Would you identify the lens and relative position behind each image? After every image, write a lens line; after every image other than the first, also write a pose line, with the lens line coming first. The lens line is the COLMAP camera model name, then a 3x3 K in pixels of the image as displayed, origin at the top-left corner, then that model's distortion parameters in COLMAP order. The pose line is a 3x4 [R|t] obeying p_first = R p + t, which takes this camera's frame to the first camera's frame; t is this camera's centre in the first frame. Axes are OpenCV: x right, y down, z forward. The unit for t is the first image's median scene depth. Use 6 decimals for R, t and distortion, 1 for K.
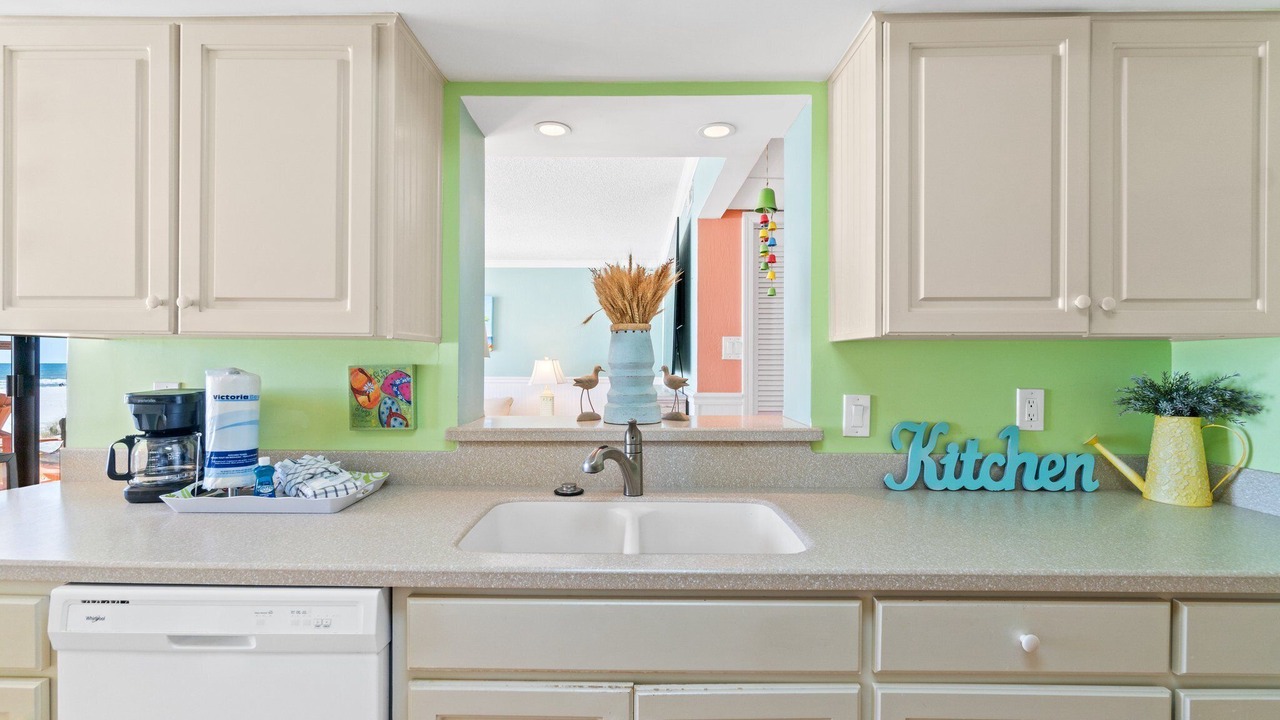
lens RADIAL K [[552.1, 0, 633.3], [0, 552.1, 366.9], [0, 0, 1]] dist [-0.007160, 0.001141]
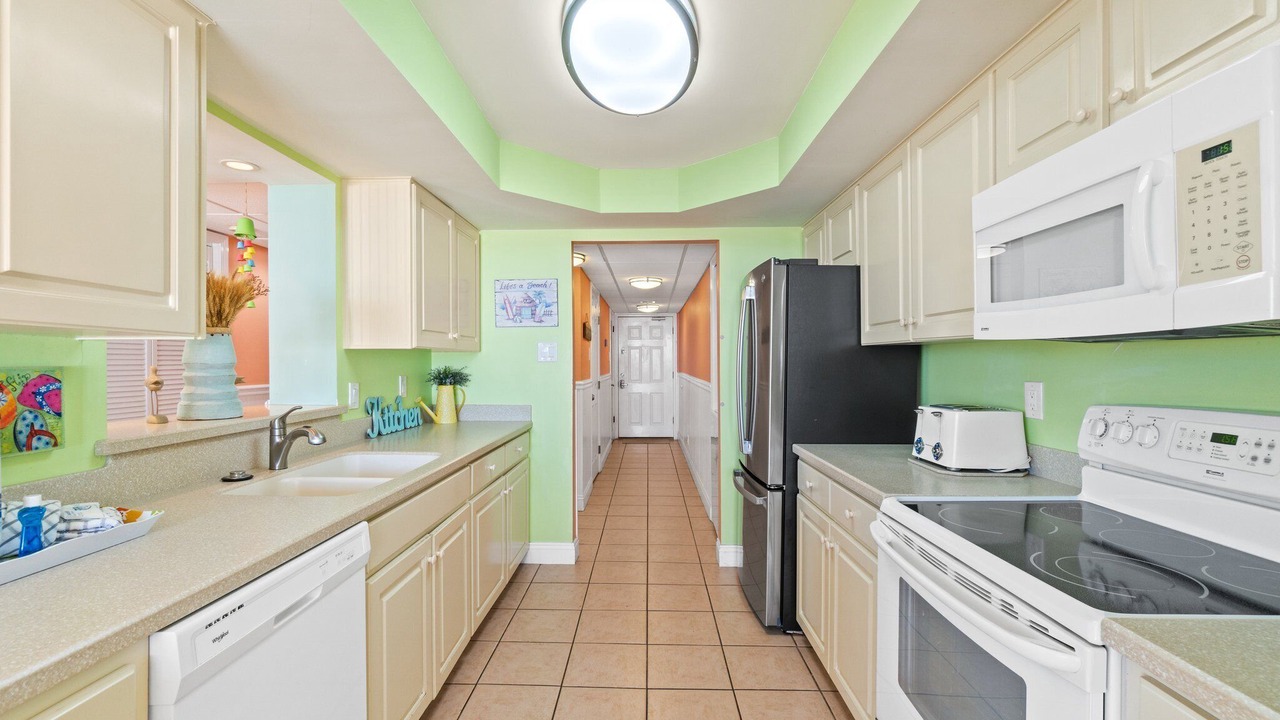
lens RADIAL K [[584.7, 0, 634.4], [0, 584.7, 374.1], [0, 0, 1]] dist [-0.001807, 0.000033]
pose [[0.008077, -0.022544, 0.999713, -1.252646], [0.006930, 0.999723, 0.022488, -0.006343], [-0.999943, 0.006746, 0.008231, 0.176729]]
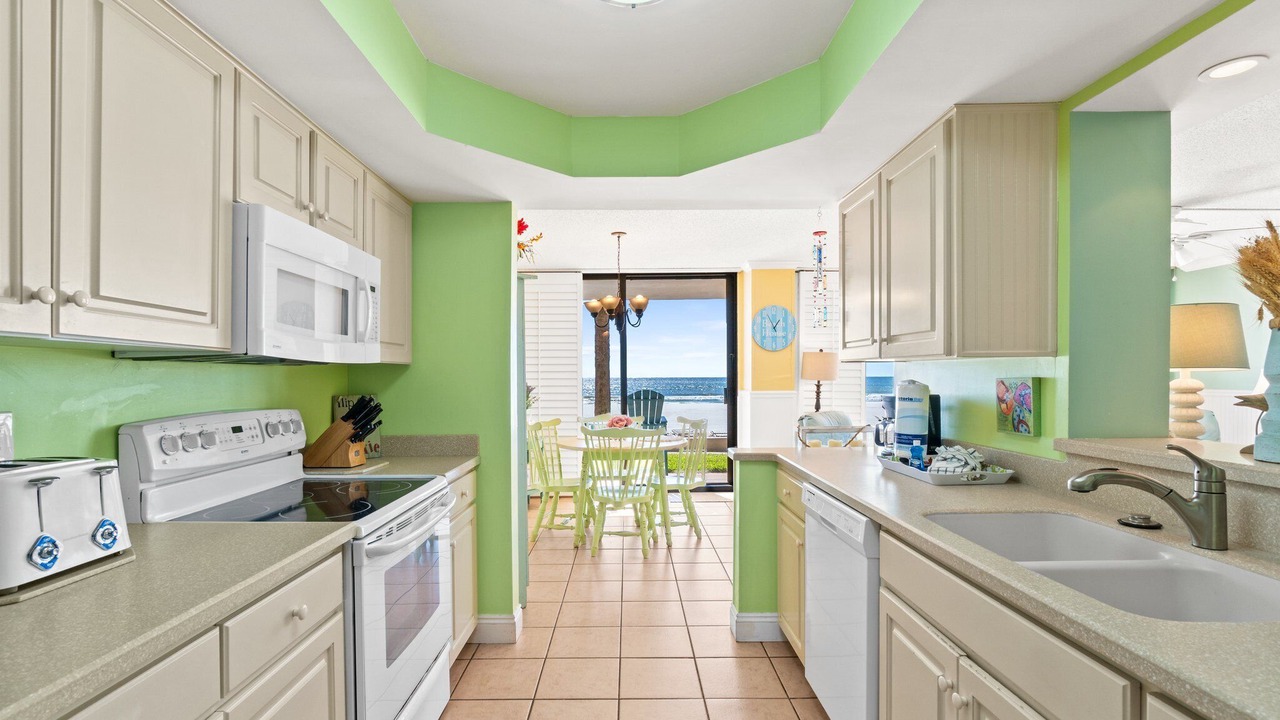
lens RADIAL K [[584.7, 0, 634.4], [0, 584.7, 374.1], [0, 0, 1]] dist [-0.001807, 0.000033]
pose [[0.042782, -0.003303, -0.999079, 0.753246], [0.010970, 0.999936, -0.002836, -0.016502], [0.999024, -0.010839, 0.042816, 0.154244]]
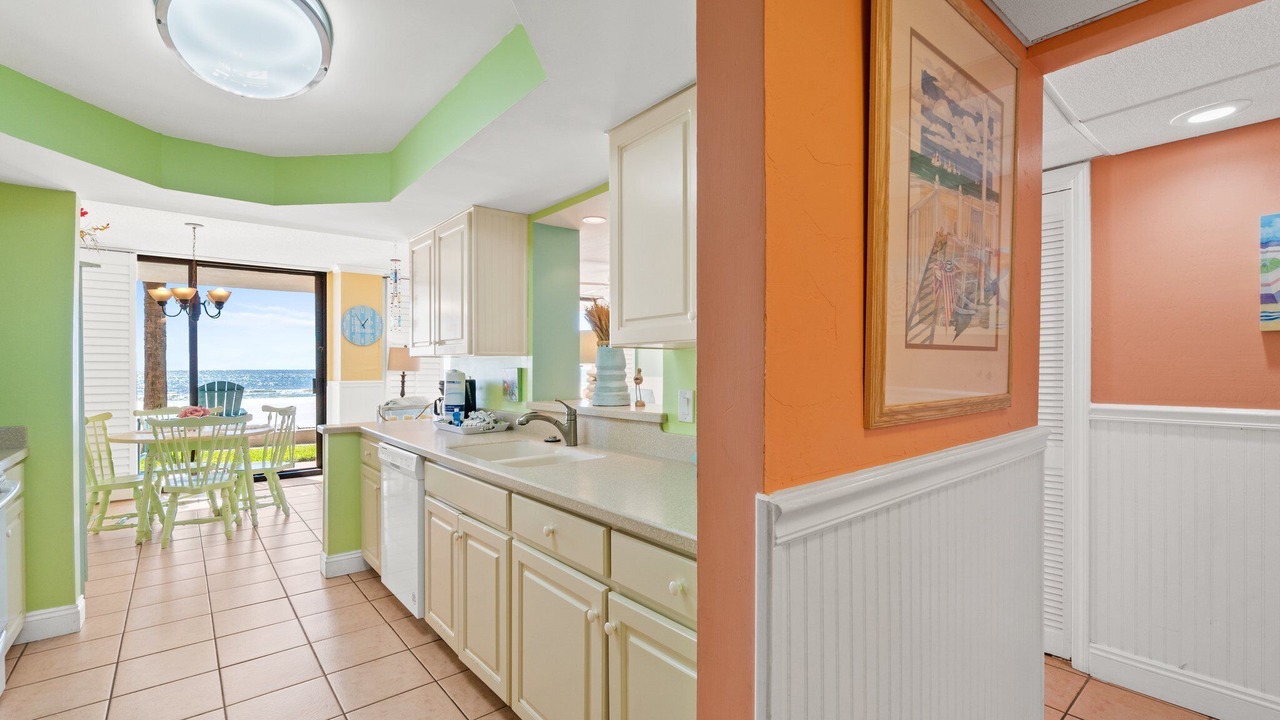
lens RADIAL K [[553.7, 0, 629.5], [0, 553.7, 370.4], [0, 0, 1]] dist [-0.003141, 0.000031]
pose [[0.658325, 0.002981, -0.752728, 1.307395], [0.005819, 0.999942, 0.009050, -0.010639], [0.752711, -0.010338, 0.658269, 0.029870]]
